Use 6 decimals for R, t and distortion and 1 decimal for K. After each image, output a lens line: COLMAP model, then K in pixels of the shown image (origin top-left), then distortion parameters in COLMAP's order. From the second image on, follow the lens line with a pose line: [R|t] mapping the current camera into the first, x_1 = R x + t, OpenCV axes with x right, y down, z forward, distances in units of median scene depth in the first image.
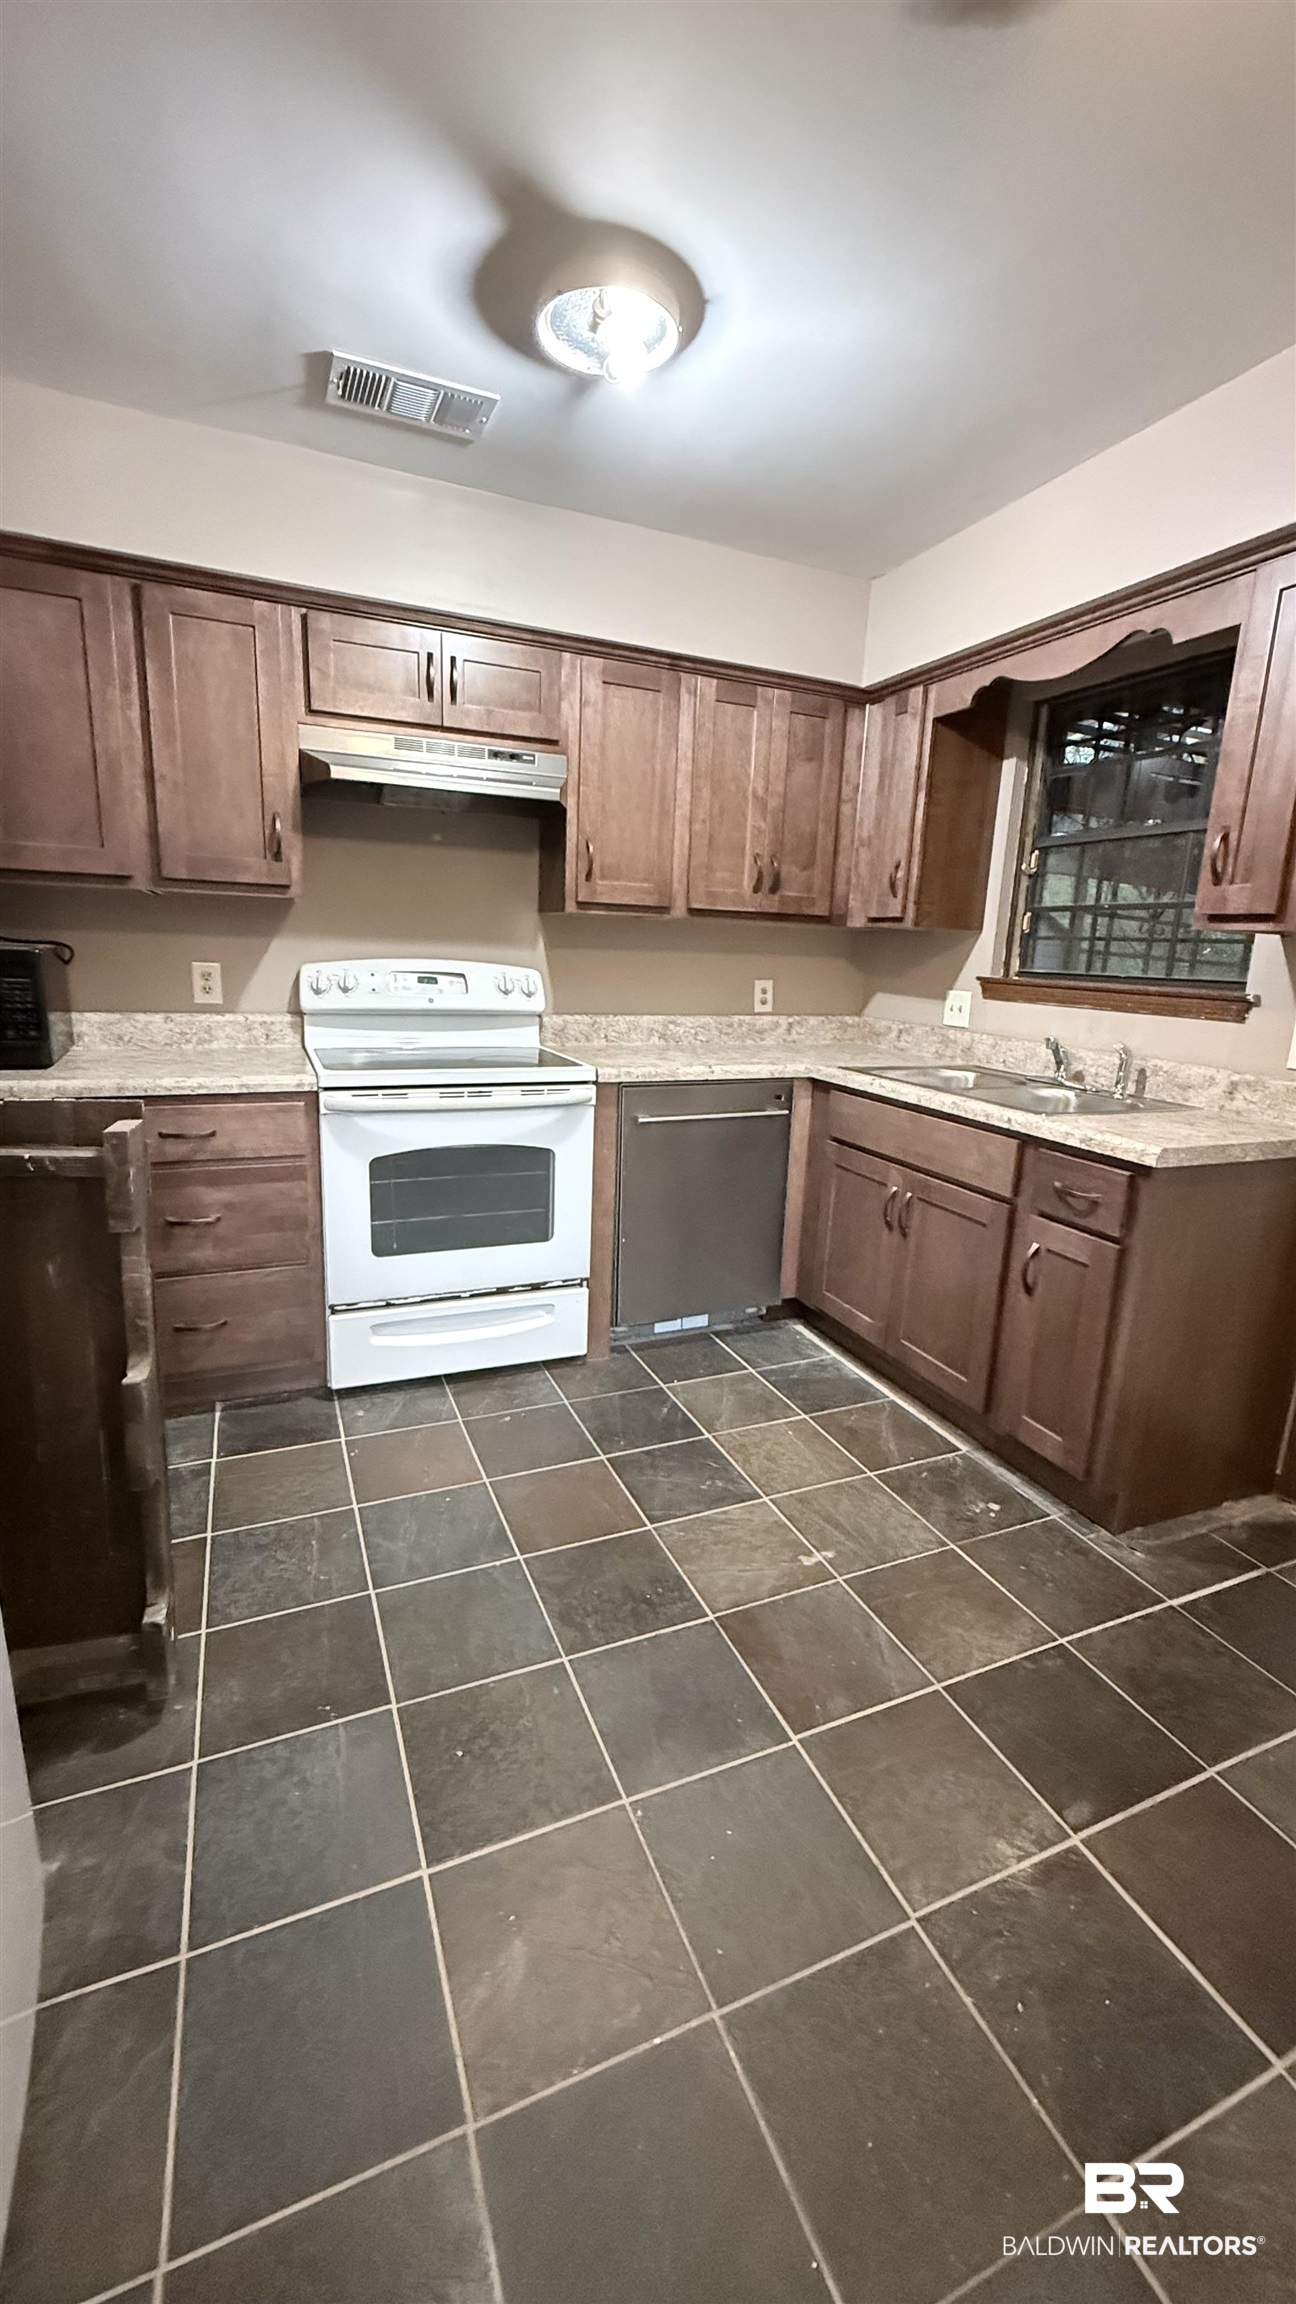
lens RADIAL K [[917.9, 0, 646.3], [0, 917.9, 1151.3], [0, 0, 1]] dist [0.003999, -0.000842]
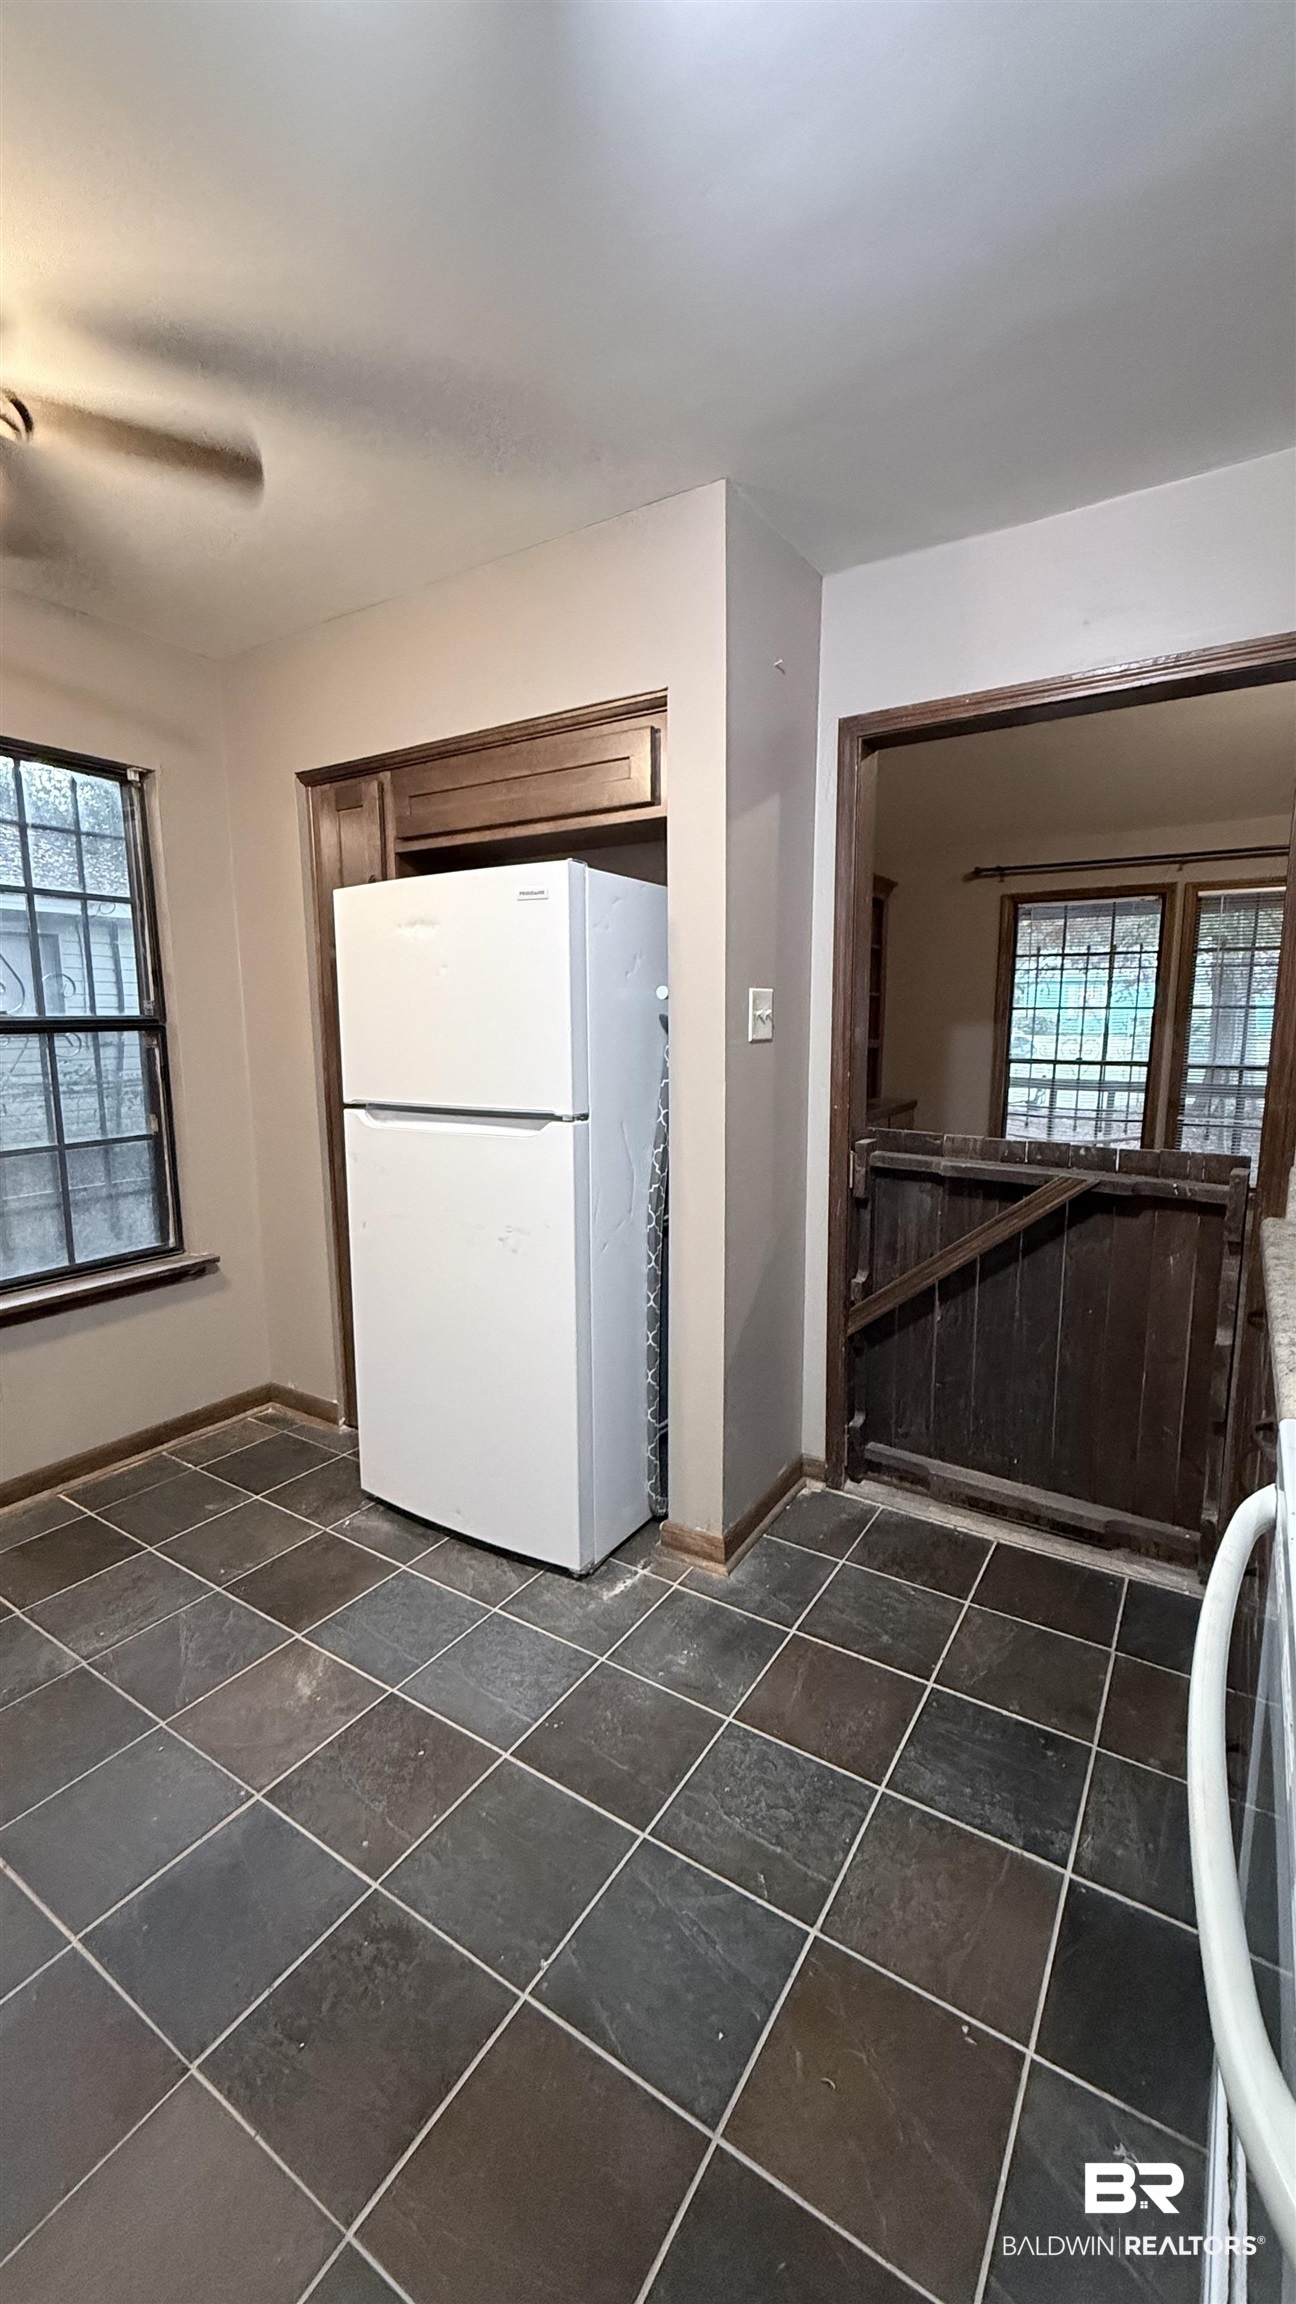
lens RADIAL K [[917.9, 0, 651.7], [0, 917.9, 1143.5], [0, 0, 1]] dist [0.003999, -0.000842]
pose [[-0.821537, 0.049217, -0.568027, 0.099760], [-0.154078, 0.940035, 0.304293, -0.261692], [0.548942, 0.337508, -0.764690, 1.009036]]
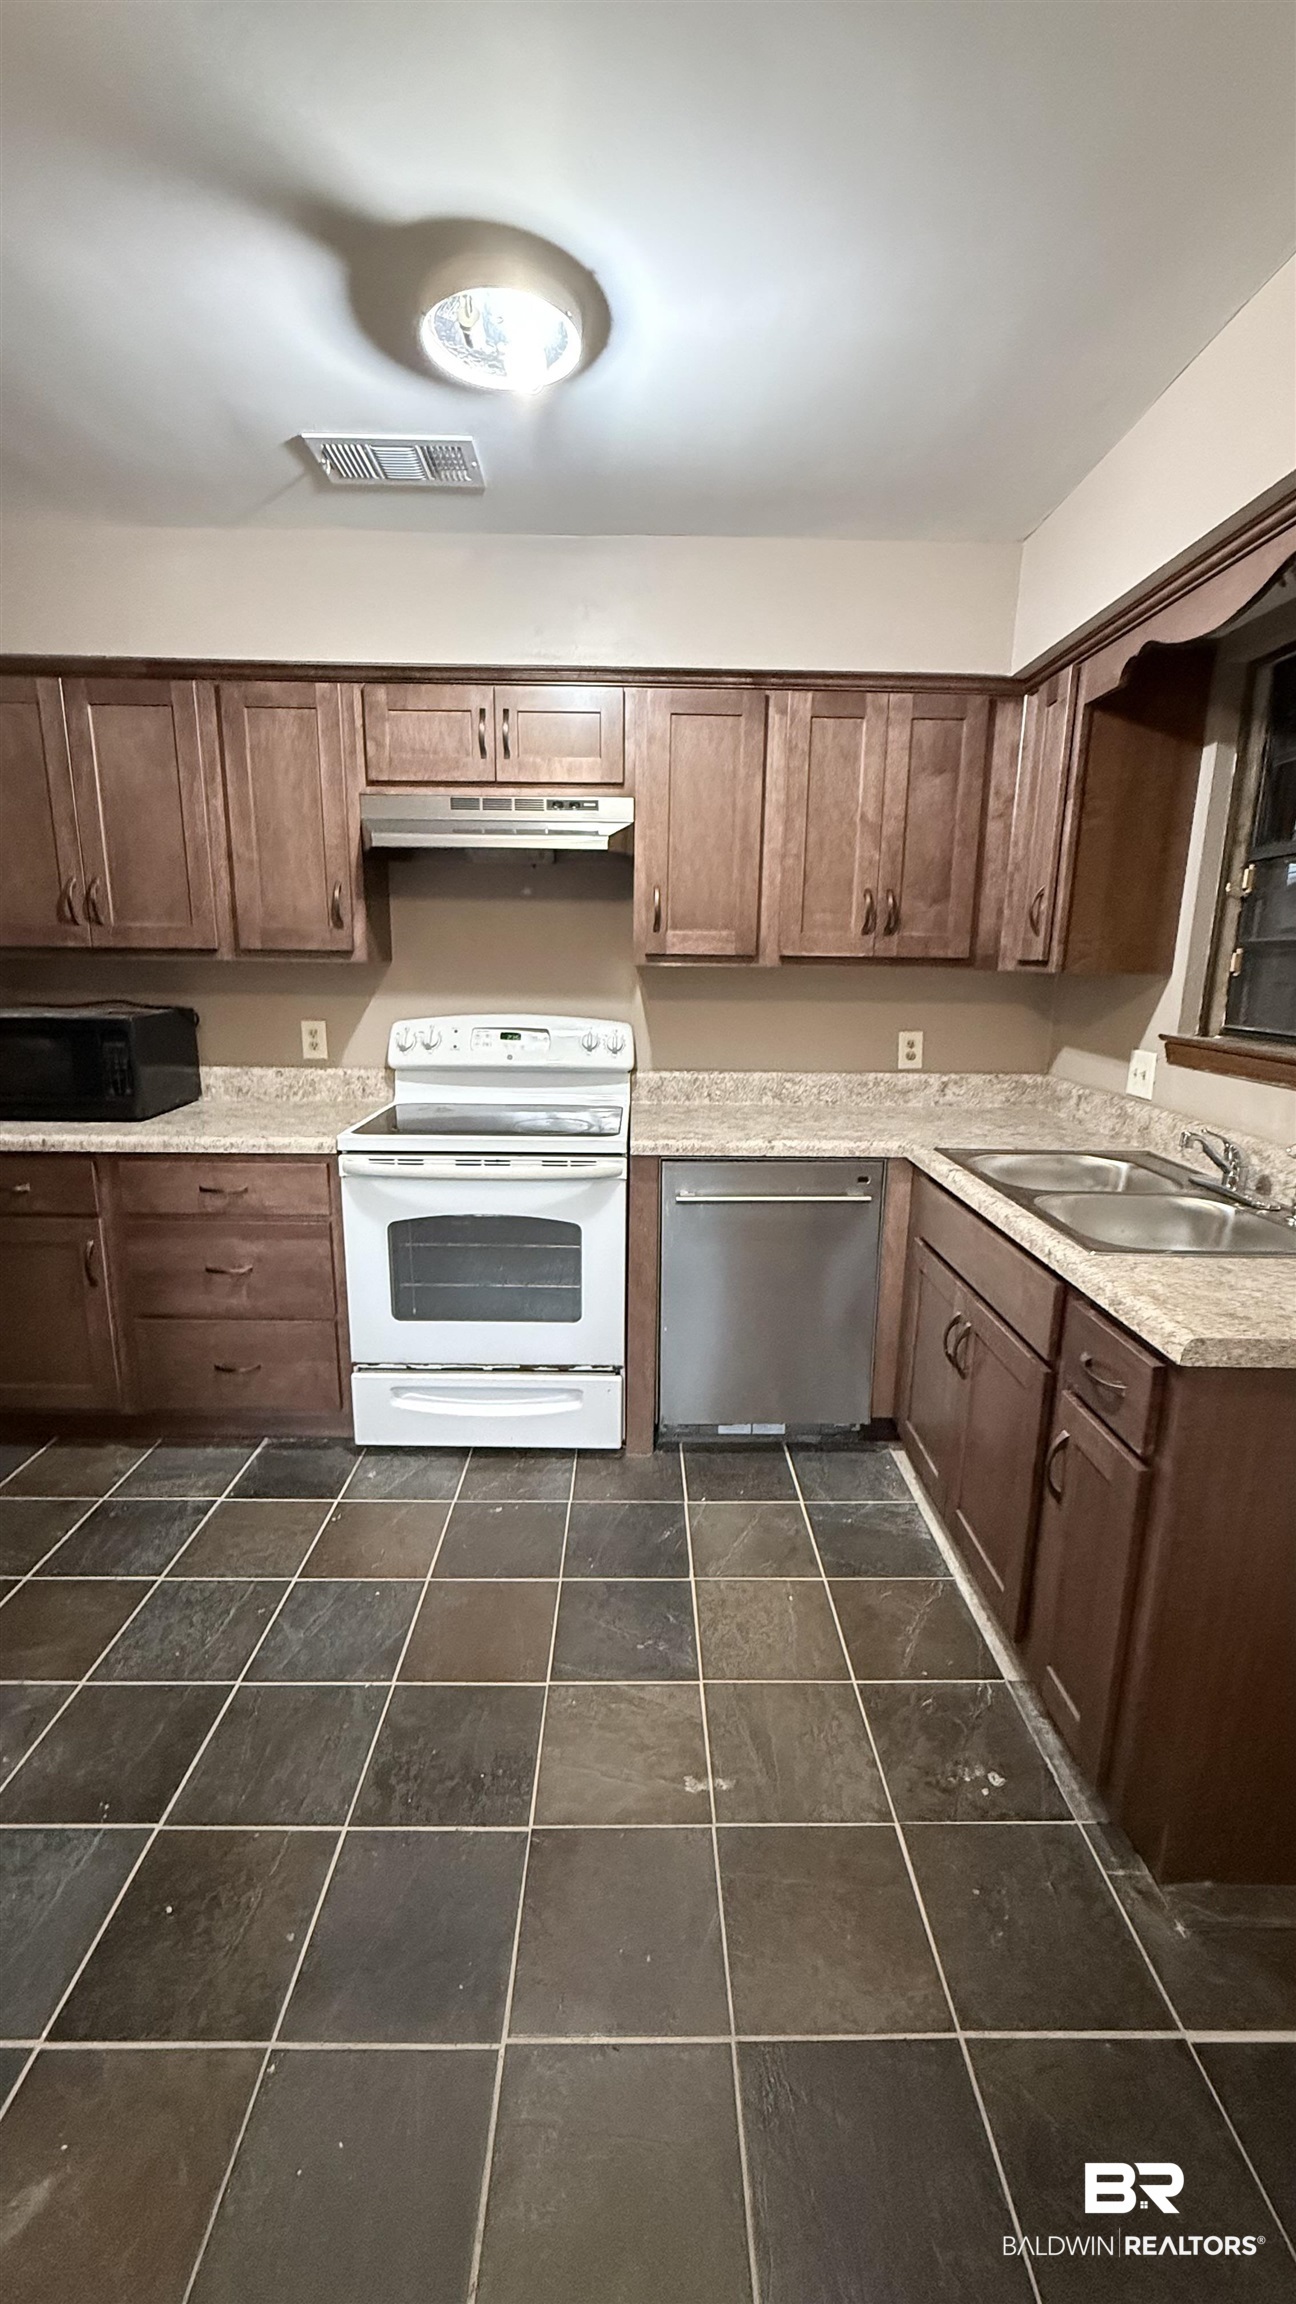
lens RADIAL K [[917.9, 0, 643.5], [0, 917.9, 1151.6], [0, 0, 1]] dist [0.003999, -0.000842]
pose [[0.923312, 0.055542, -0.380013, 0.310739], [-0.062134, 0.998055, -0.005091, -0.076233], [0.378991, 0.028312, 0.924967, 0.169513]]
